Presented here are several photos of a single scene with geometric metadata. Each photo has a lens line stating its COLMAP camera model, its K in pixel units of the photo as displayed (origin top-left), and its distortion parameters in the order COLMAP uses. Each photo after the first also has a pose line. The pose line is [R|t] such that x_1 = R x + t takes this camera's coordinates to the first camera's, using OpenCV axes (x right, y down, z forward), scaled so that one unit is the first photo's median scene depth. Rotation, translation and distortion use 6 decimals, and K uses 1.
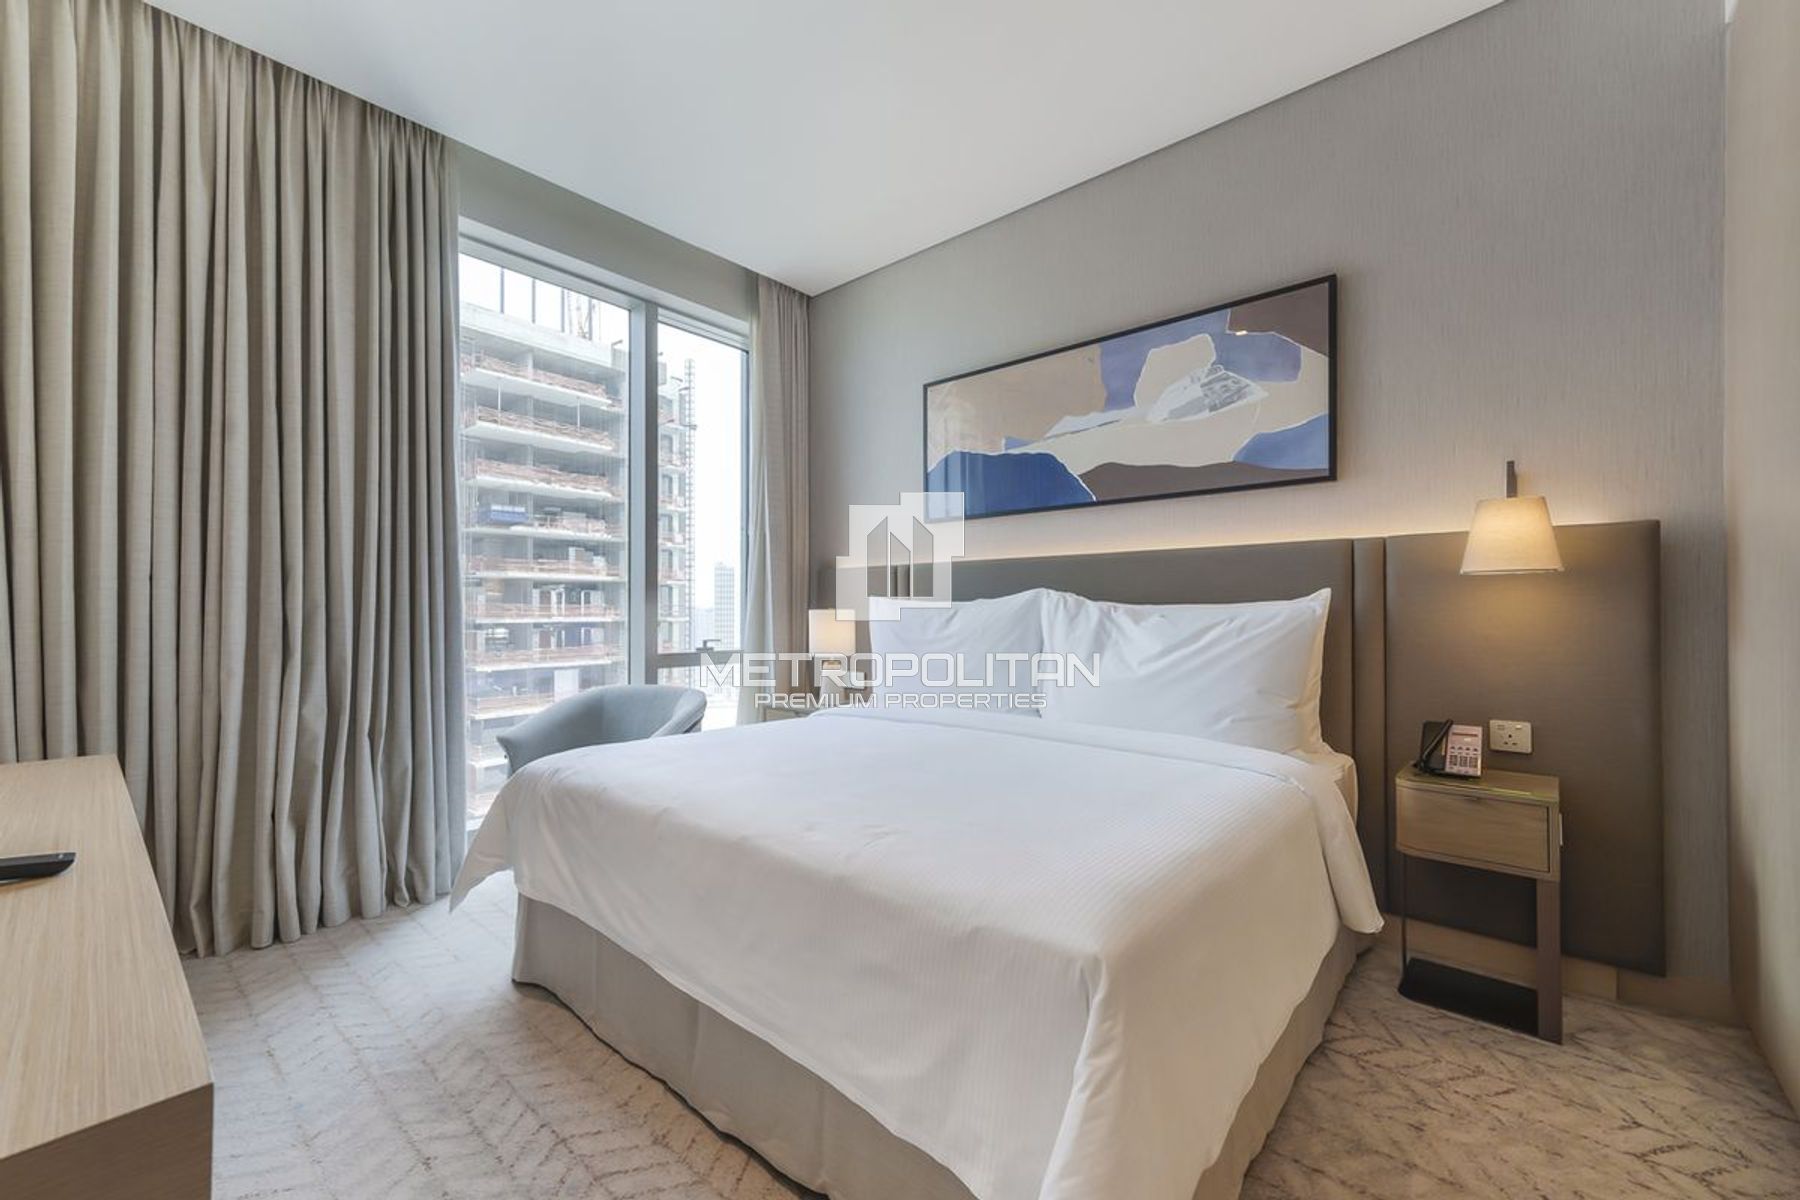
lens RADIAL K [[716.1, 0, 828.4], [0, 716.1, 609.5], [0, 0, 1]] dist [0.009426, -0.001970]
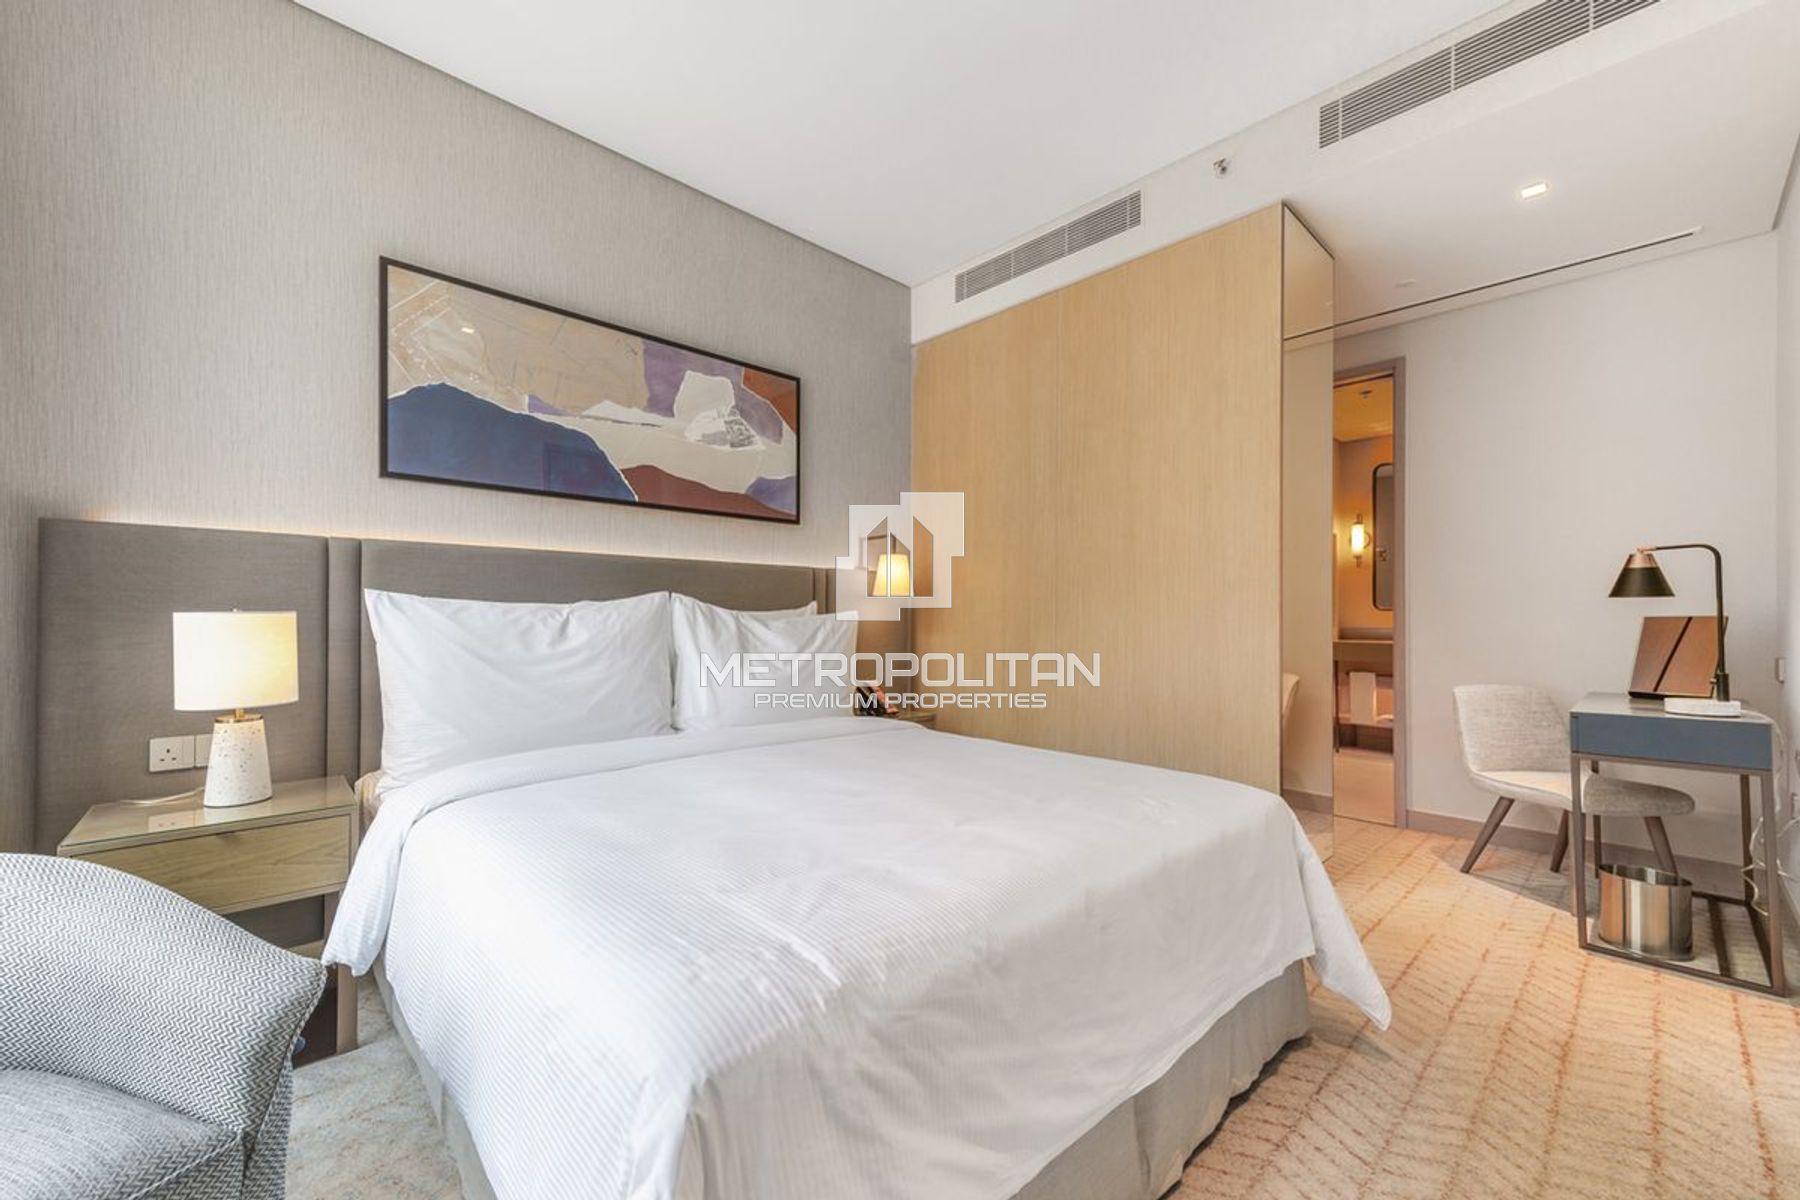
lens RADIAL K [[716.1, 0, 892.0], [0, 716.1, 601.3], [0, 0, 1]] dist [0.009426, -0.001970]
pose [[0.045630, 0.020317, 0.998752, -0.611069], [-0.009185, 0.999759, -0.019918, -0.002509], [-0.998916, -0.008264, 0.045805, 0.670613]]
